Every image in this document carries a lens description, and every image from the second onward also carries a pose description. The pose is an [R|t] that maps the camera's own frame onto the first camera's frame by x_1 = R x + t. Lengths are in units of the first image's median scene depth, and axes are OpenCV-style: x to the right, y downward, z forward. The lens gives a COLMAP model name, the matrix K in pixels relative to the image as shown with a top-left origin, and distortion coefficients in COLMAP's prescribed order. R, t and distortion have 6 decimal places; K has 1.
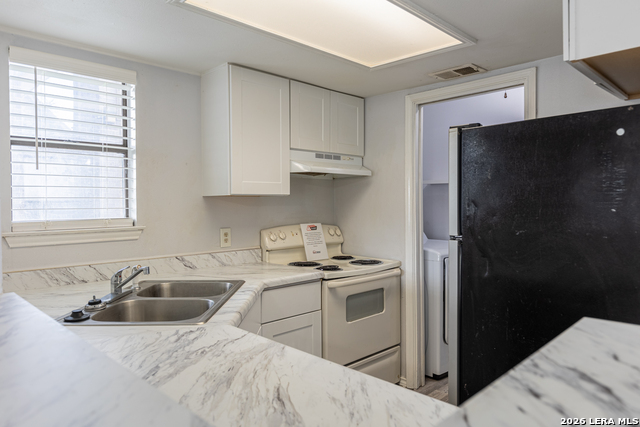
lens RADIAL K [[438.4, 0, 323.2], [0, 438.4, 212.4], [0, 0, 1]] dist [0.004180, 0.000084]
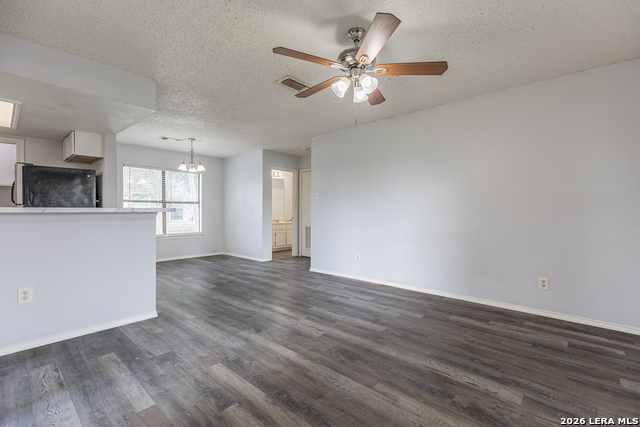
lens RADIAL K [[287.0, 0, 322.5], [0, 287.0, 212.3], [0, 0, 1]] dist [0.007754, -0.001029]
pose [[-0.044537, 0.001875, 0.999006, -0.985610], [0.025756, 0.999668, -0.000728, 0.098445], [-0.998676, 0.025698, -0.044571, -0.483202]]
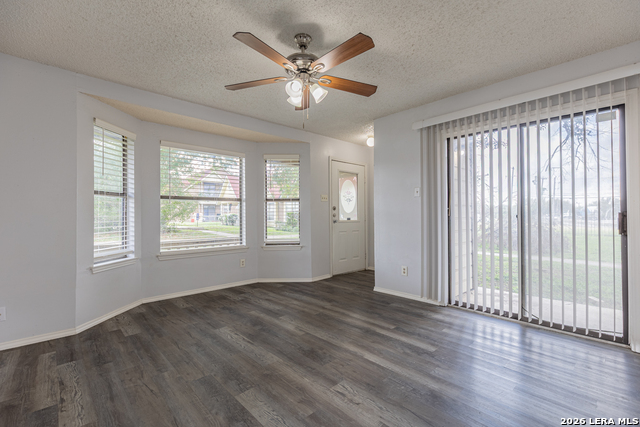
lens RADIAL K [[287.0, 0, 322.5], [0, 287.0, 212.3], [0, 0, 1]] dist [0.007754, -0.001029]
pose [[-0.037658, -0.006320, -0.999271, 0.436352], [-0.019178, 0.999800, -0.005601, 0.094642], [0.999107, 0.018953, -0.037772, -0.525408]]
